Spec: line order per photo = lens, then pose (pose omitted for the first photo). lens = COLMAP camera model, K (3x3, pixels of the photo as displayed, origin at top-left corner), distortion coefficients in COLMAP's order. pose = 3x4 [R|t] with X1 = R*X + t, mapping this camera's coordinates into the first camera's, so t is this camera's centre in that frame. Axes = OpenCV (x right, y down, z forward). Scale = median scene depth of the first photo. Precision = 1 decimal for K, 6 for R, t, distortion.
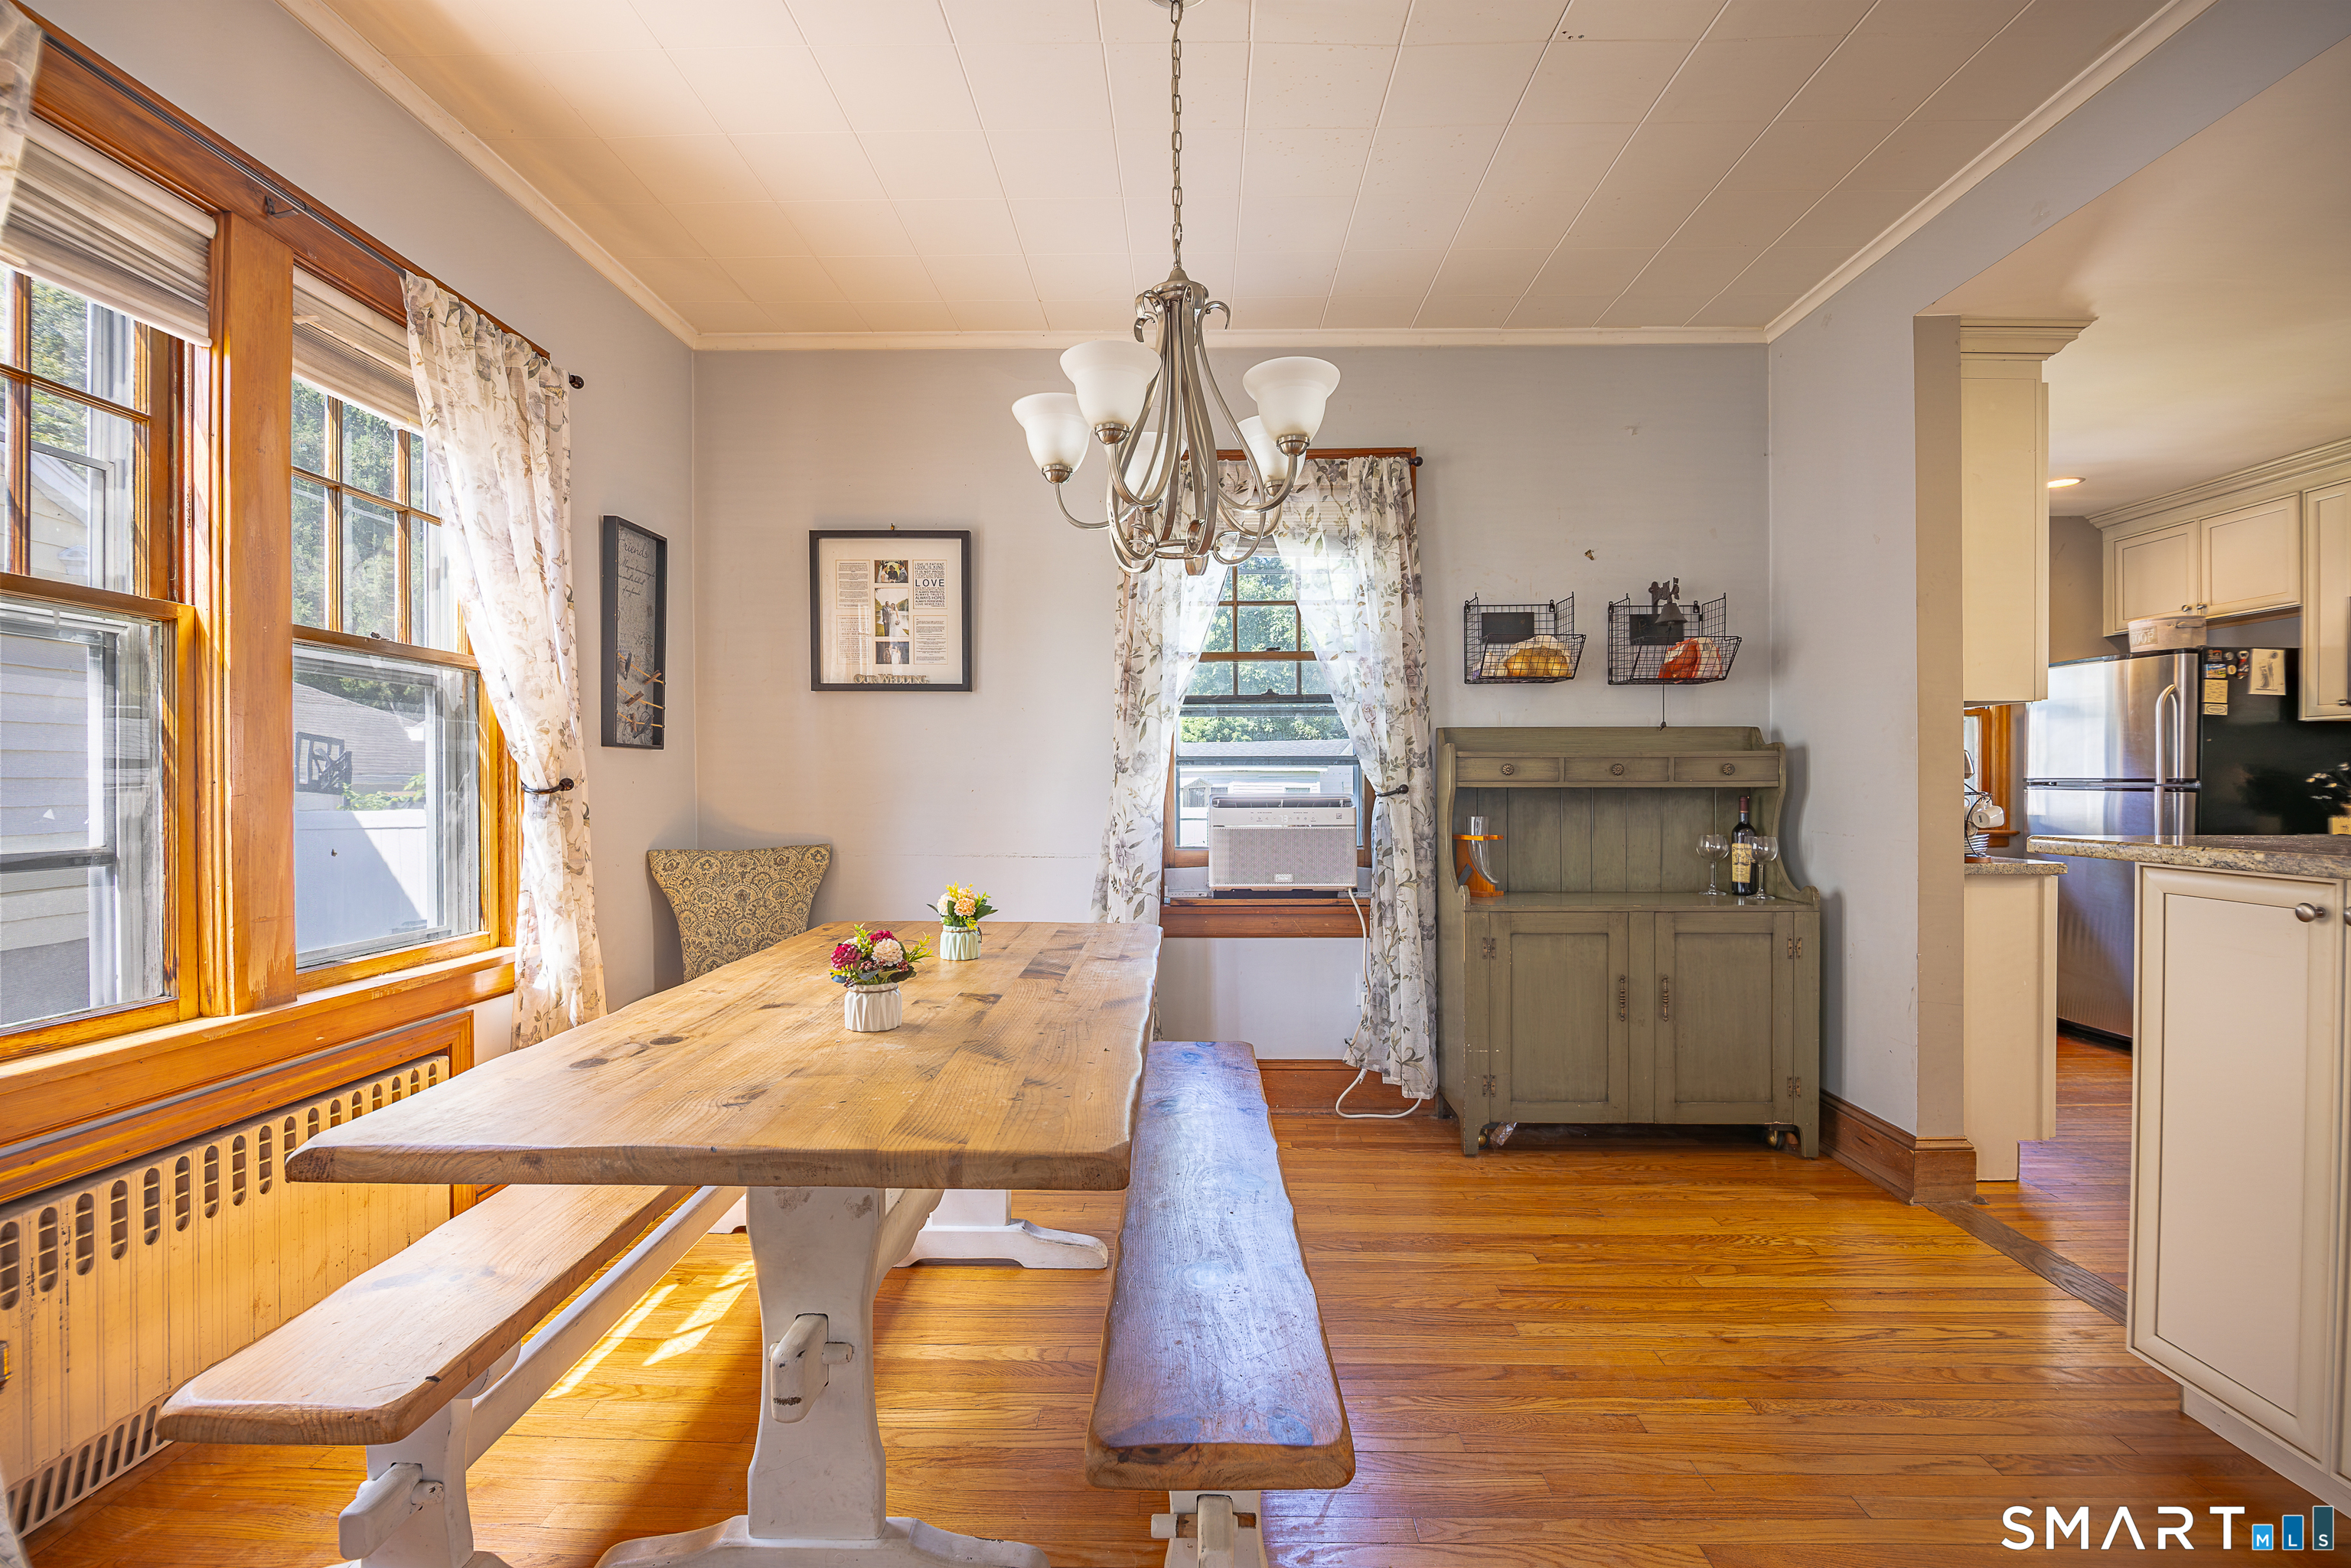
lens RADIAL K [[1104.3, 0, 1175.5], [0, 1104.3, 784.0], [0, 0, 1]] dist [0.002629, -0.010960]
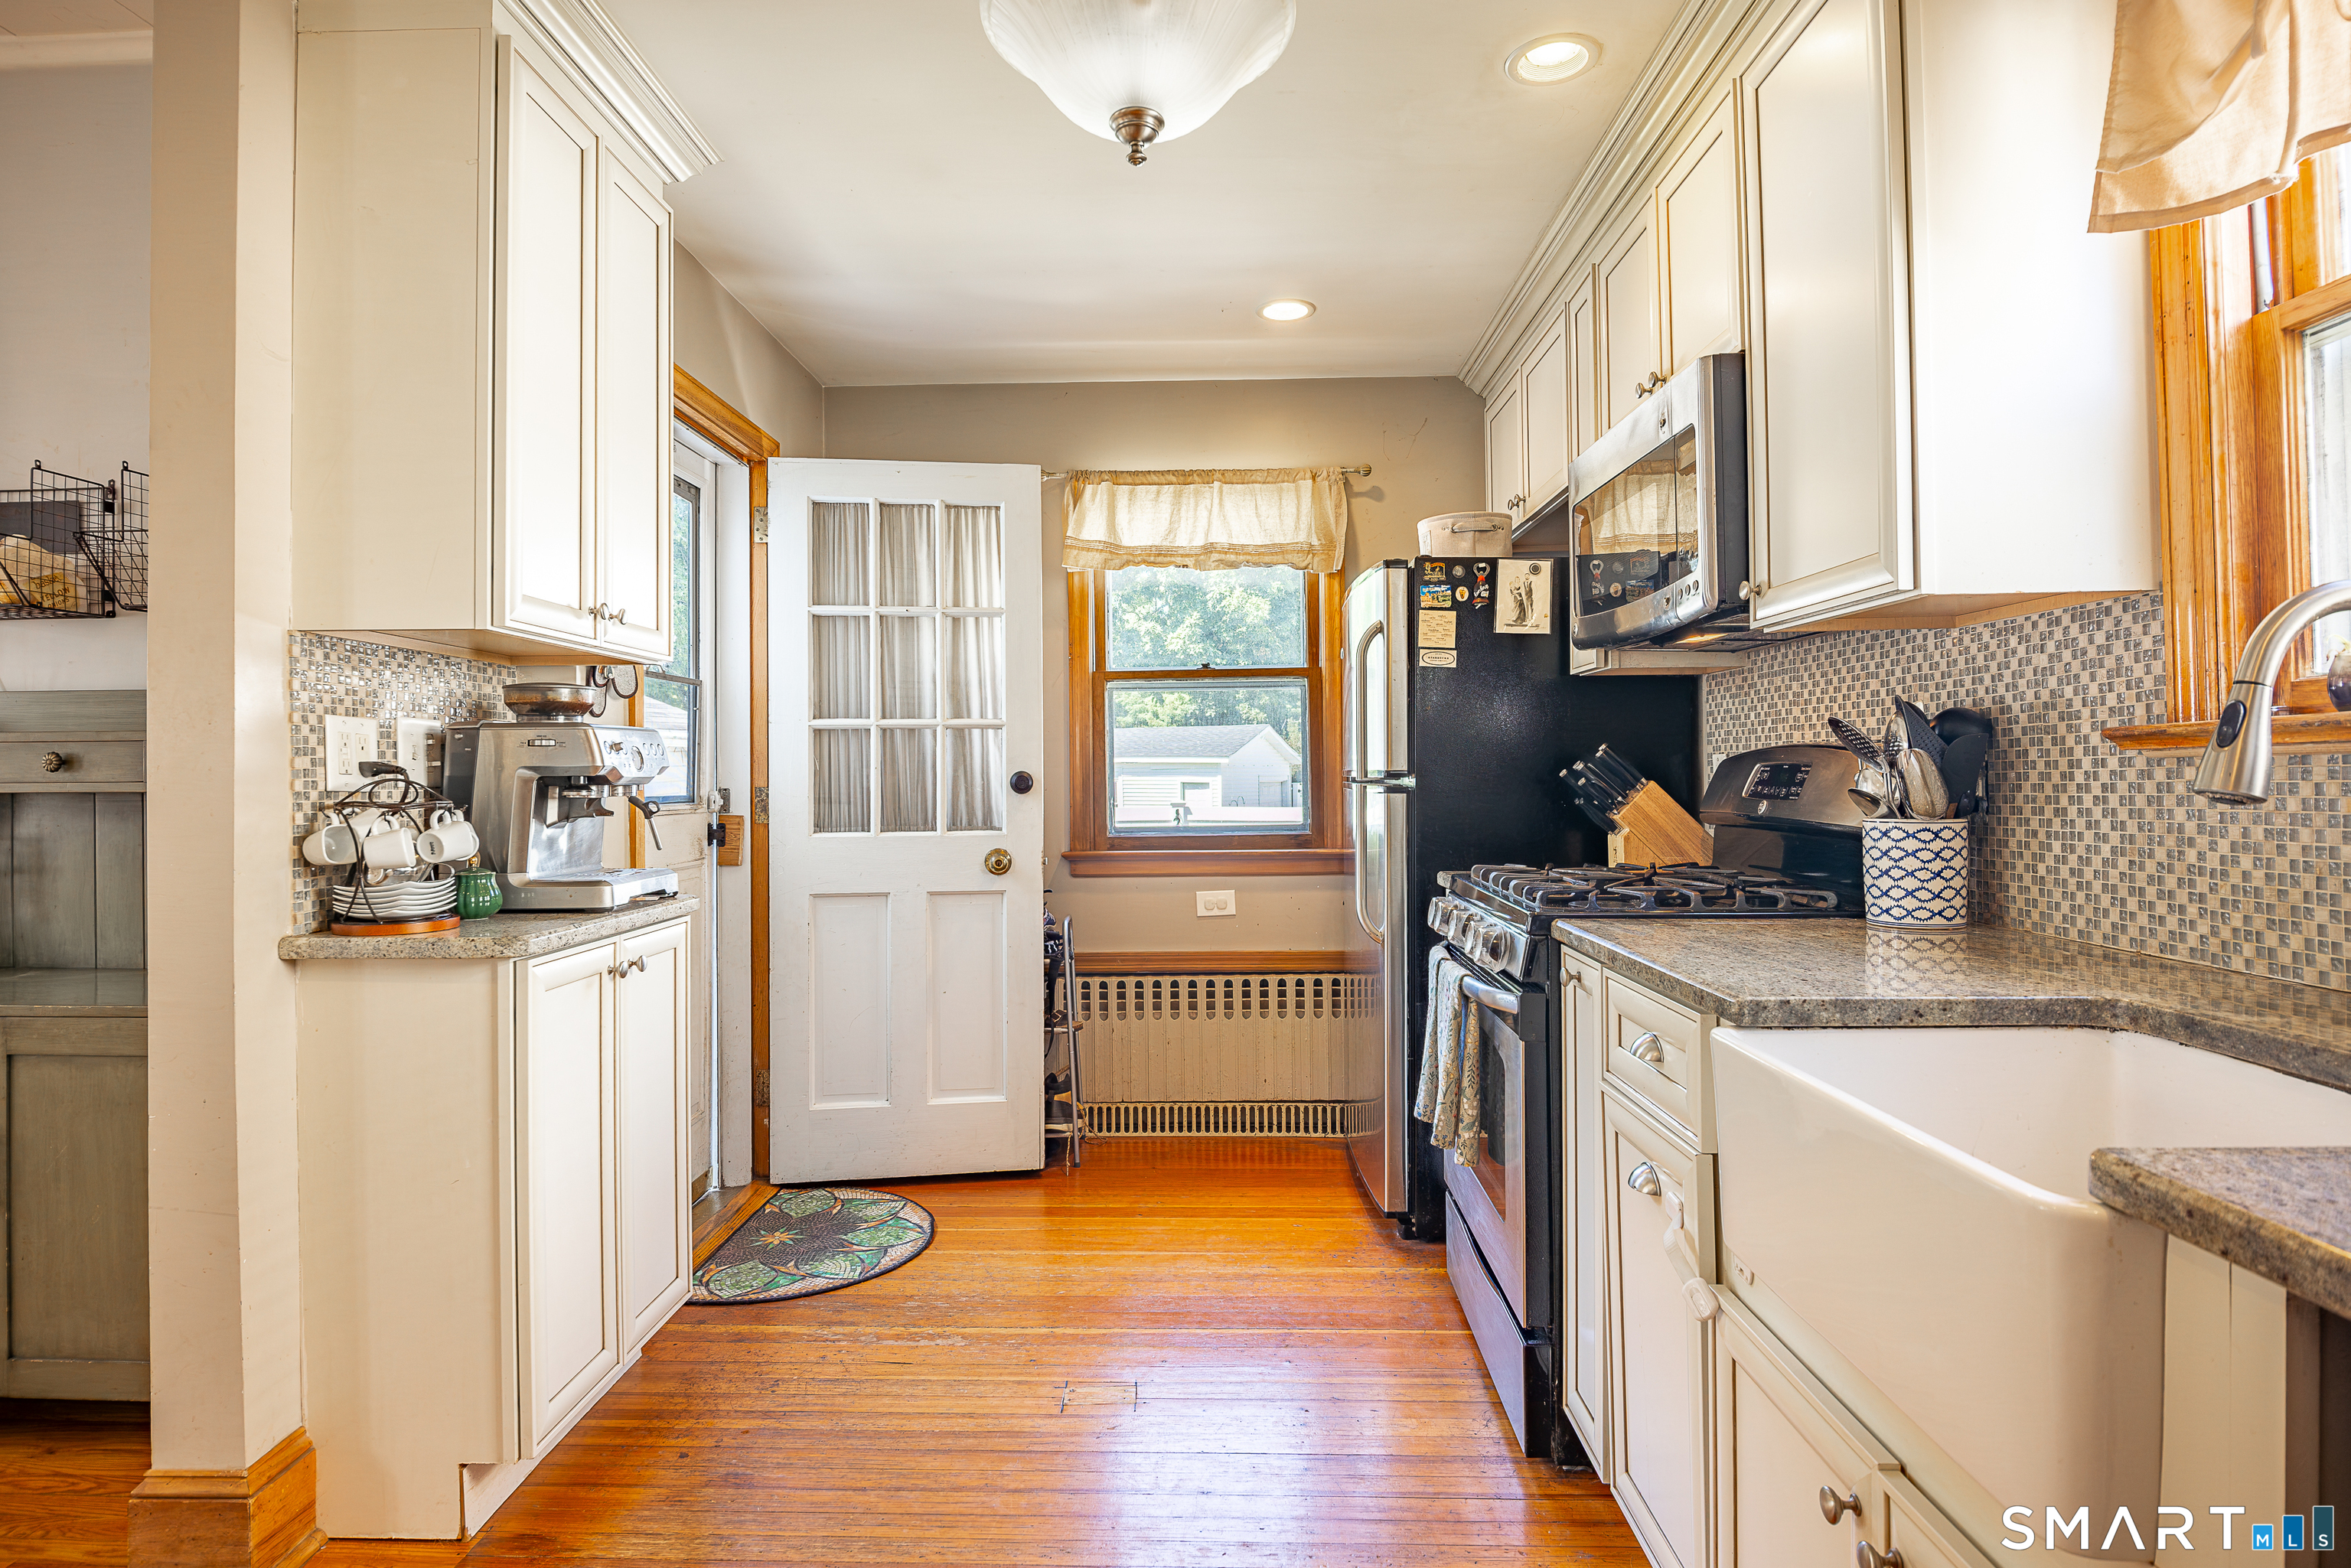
lens RADIAL K [[1252.1, 0, 1172.9], [0, 1252.1, 763.0], [0, 0, 1]] dist [-0.005409, -0.009267]
pose [[0.999831, -0.005288, -0.017625, 0.921030], [0.005077, 0.999916, -0.011947, -0.001999], [0.017686, 0.011855, 0.999773, 0.335226]]
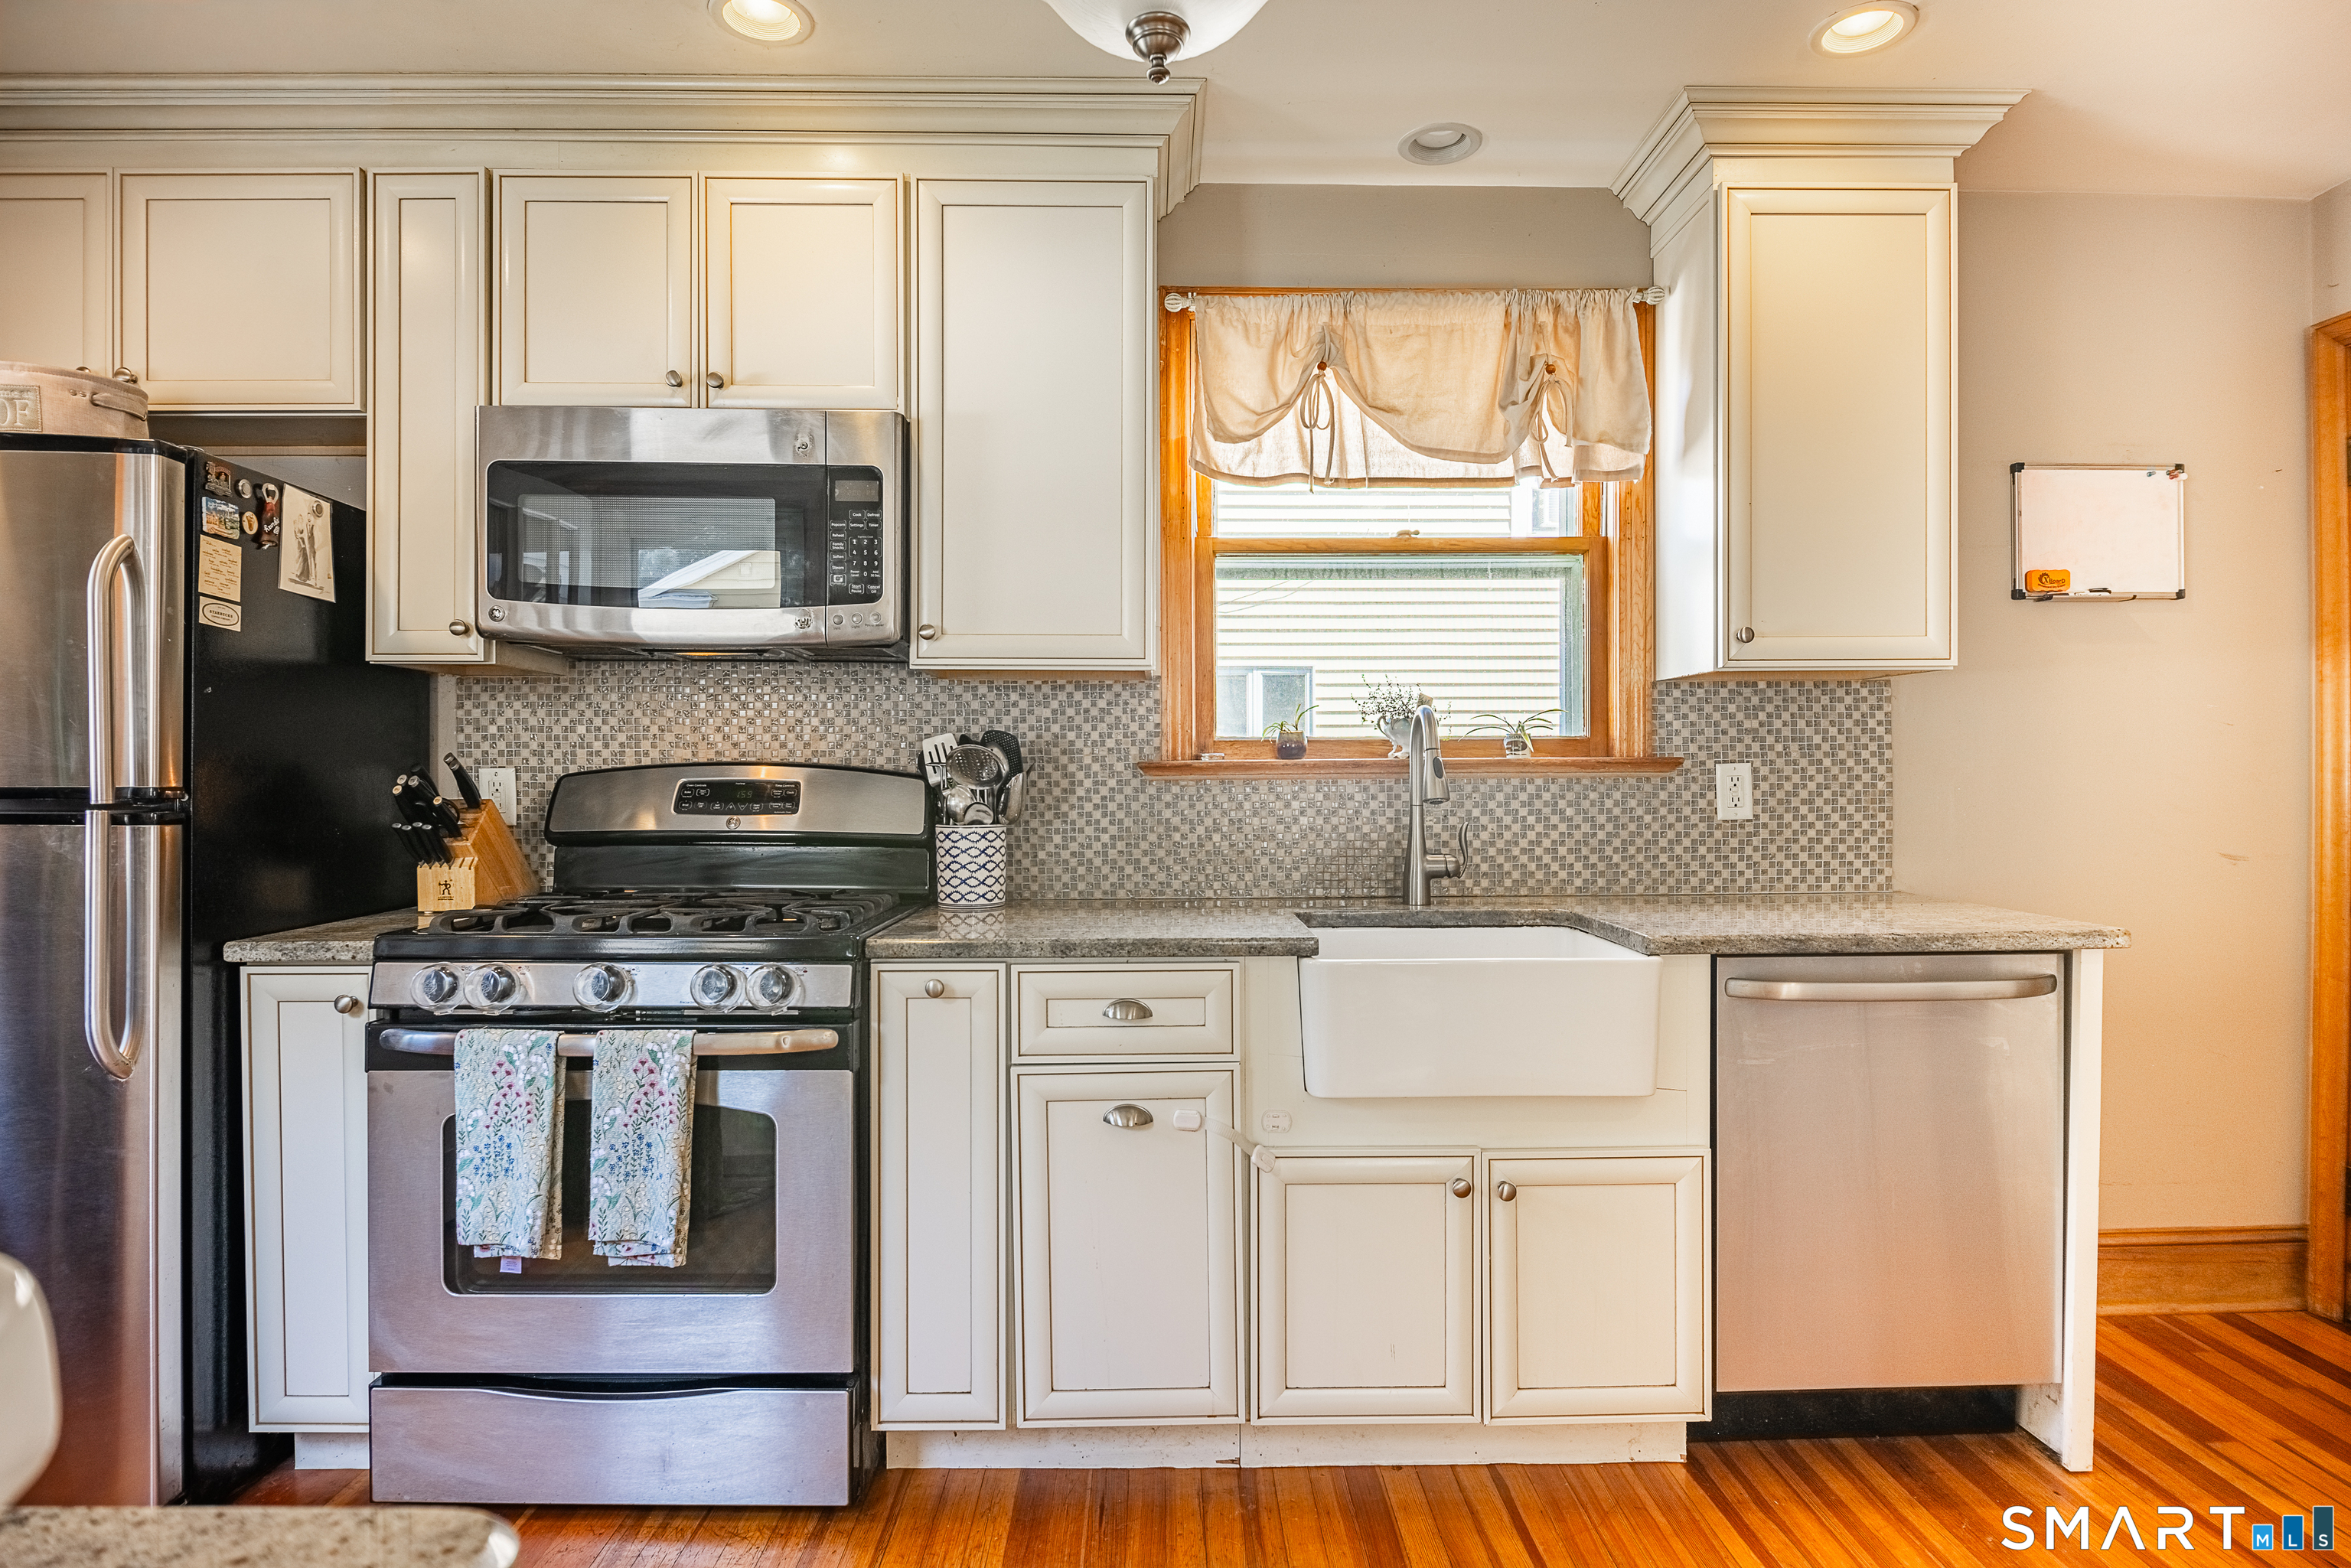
lens RADIAL K [[1261.5, 0, 1175.1], [0, 1261.5, 780.0], [0, 0, 1]] dist [0.003944, -0.012636]
pose [[-0.035928, -0.002139, 0.999352, 0.541985], [0.004070, 0.999989, 0.002287, -0.008569], [-0.999346, 0.004150, -0.035919, 0.759907]]
